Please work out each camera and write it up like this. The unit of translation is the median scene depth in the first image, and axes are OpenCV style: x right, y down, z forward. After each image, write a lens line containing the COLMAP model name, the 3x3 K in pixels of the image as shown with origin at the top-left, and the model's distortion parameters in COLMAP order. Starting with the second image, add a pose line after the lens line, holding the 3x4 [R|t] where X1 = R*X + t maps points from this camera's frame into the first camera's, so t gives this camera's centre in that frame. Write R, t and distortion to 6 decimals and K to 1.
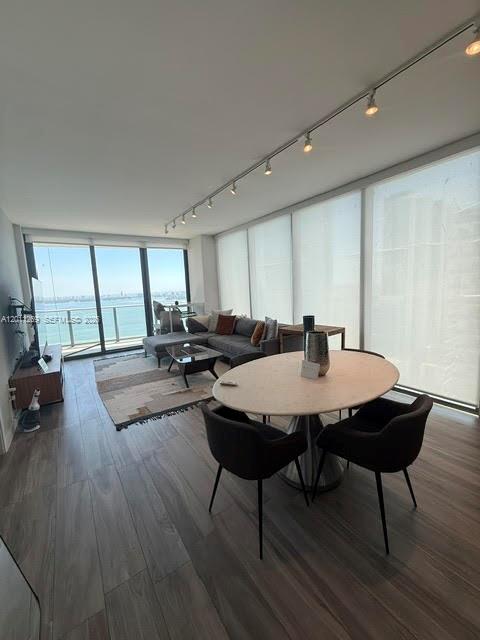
lens RADIAL K [[256.6, 0, 241.6], [0, 256.6, 318.5], [0, 0, 1]] dist [-0.002055, -0.000283]
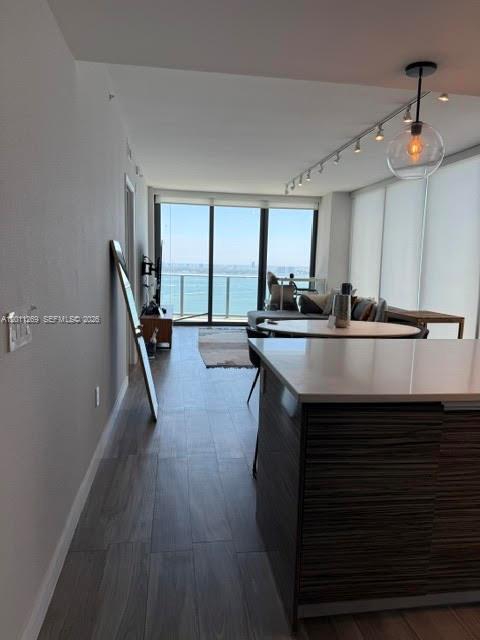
lens RADIAL K [[476.2, 0, 238.8], [0, 476.2, 321.5], [0, 0, 1]] dist [0.038707, -0.010142]
pose [[0.887197, 0.122545, -0.444820, 0.310880], [-0.120235, 0.992179, 0.033527, 0.057929], [0.445450, 0.023738, 0.894992, -0.474991]]
